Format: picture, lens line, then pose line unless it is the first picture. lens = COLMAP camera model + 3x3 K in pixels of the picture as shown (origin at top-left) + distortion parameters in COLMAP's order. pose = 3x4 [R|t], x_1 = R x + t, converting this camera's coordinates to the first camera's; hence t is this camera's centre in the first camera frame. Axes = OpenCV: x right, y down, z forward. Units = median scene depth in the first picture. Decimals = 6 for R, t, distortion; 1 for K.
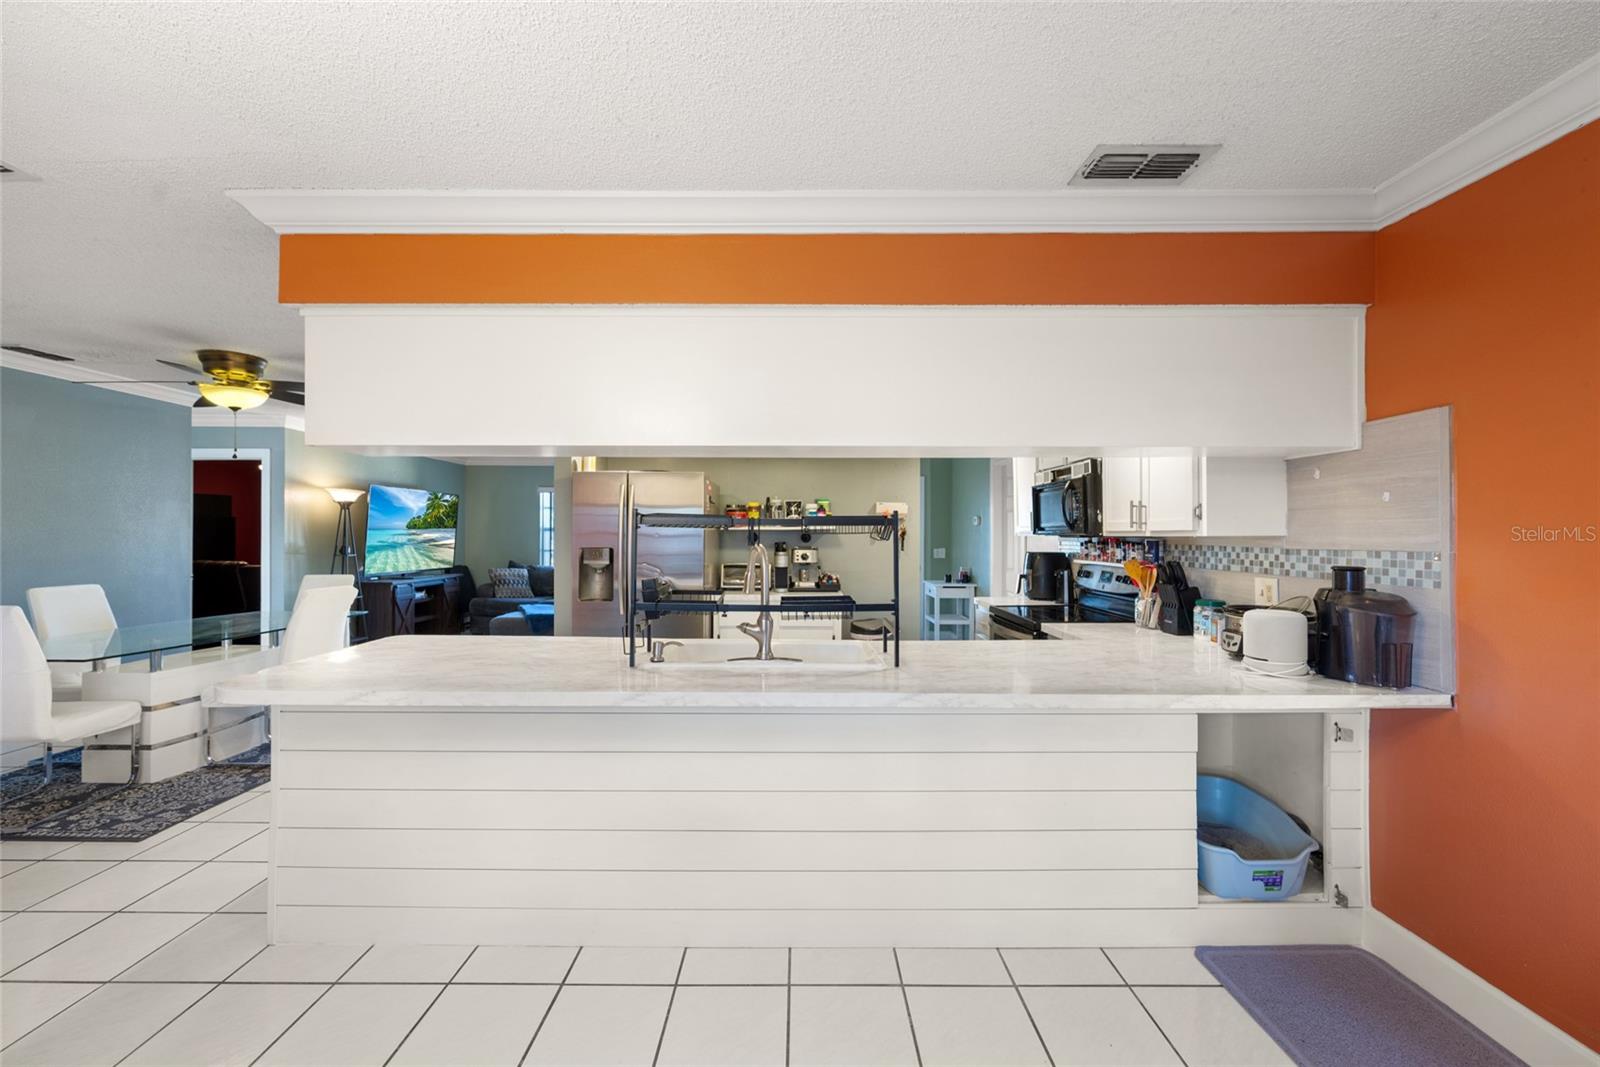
lens RADIAL K [[632.1, 0, 802.0], [0, 632.1, 530.0], [0, 0, 1]] dist [-0.000537, -0.000239]
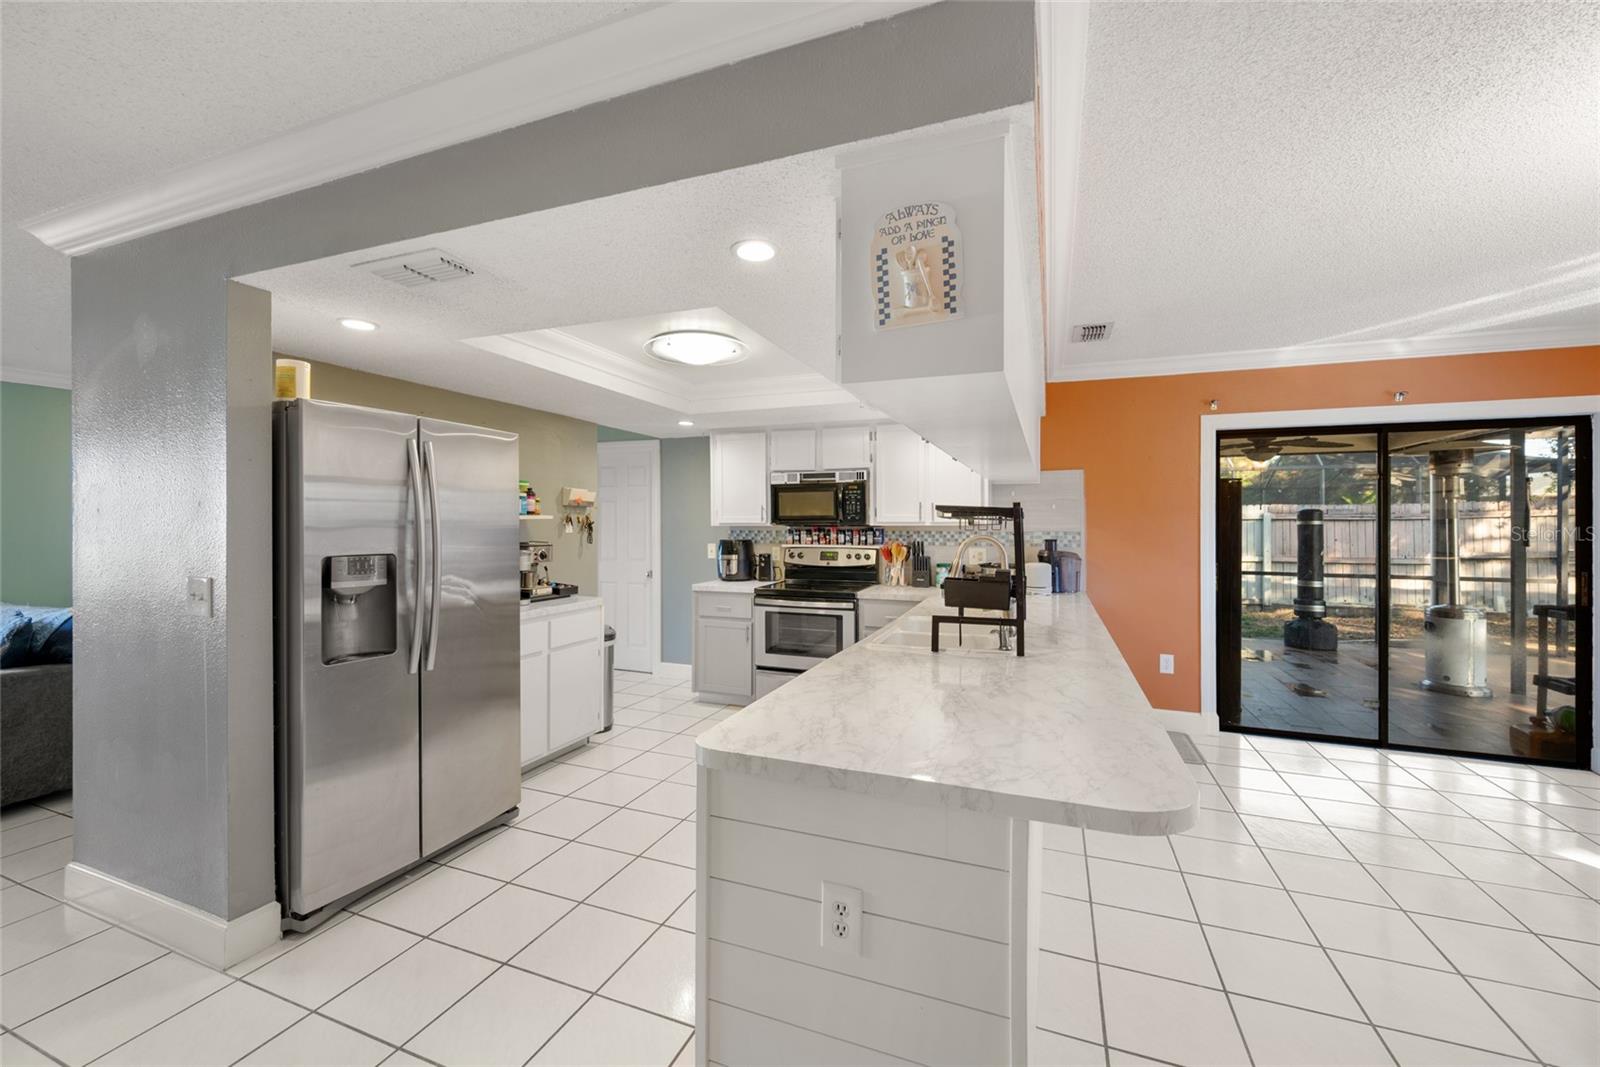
lens RADIAL K [[633.6, 0, 802.5], [0, 633.6, 523.1], [0, 0, 1]] dist [-0.001170, 0.000029]
pose [[0.366488, -0.003352, 0.930417, -0.692557], [-0.004342, 0.999976, 0.005313, -0.002006], [-0.930413, -0.005987, 0.366465, 0.487630]]
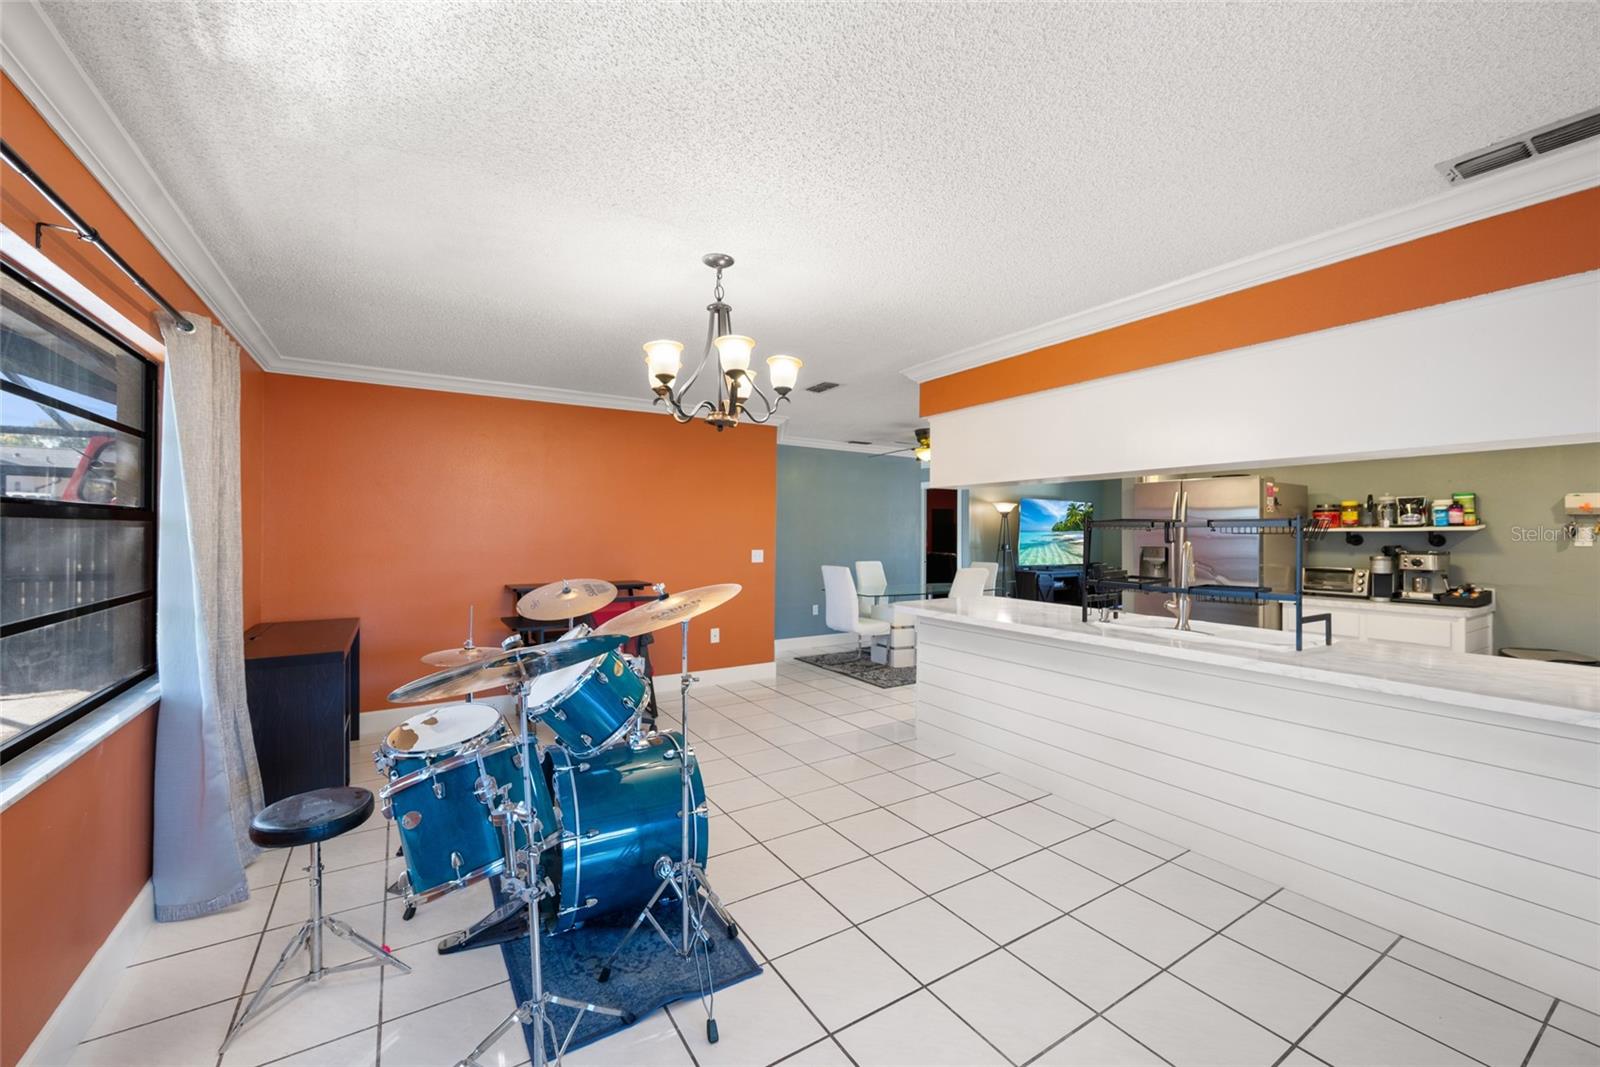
lens RADIAL K [[633.6, 0, 802.5], [0, 633.6, 523.1], [0, 0, 1]] dist [-0.001170, 0.000029]
pose [[0.535802, -0.013636, -0.844234, 0.315572], [0.000566, 0.999875, -0.015791, 0.002059], [0.844344, 0.007983, 0.535743, -0.181523]]
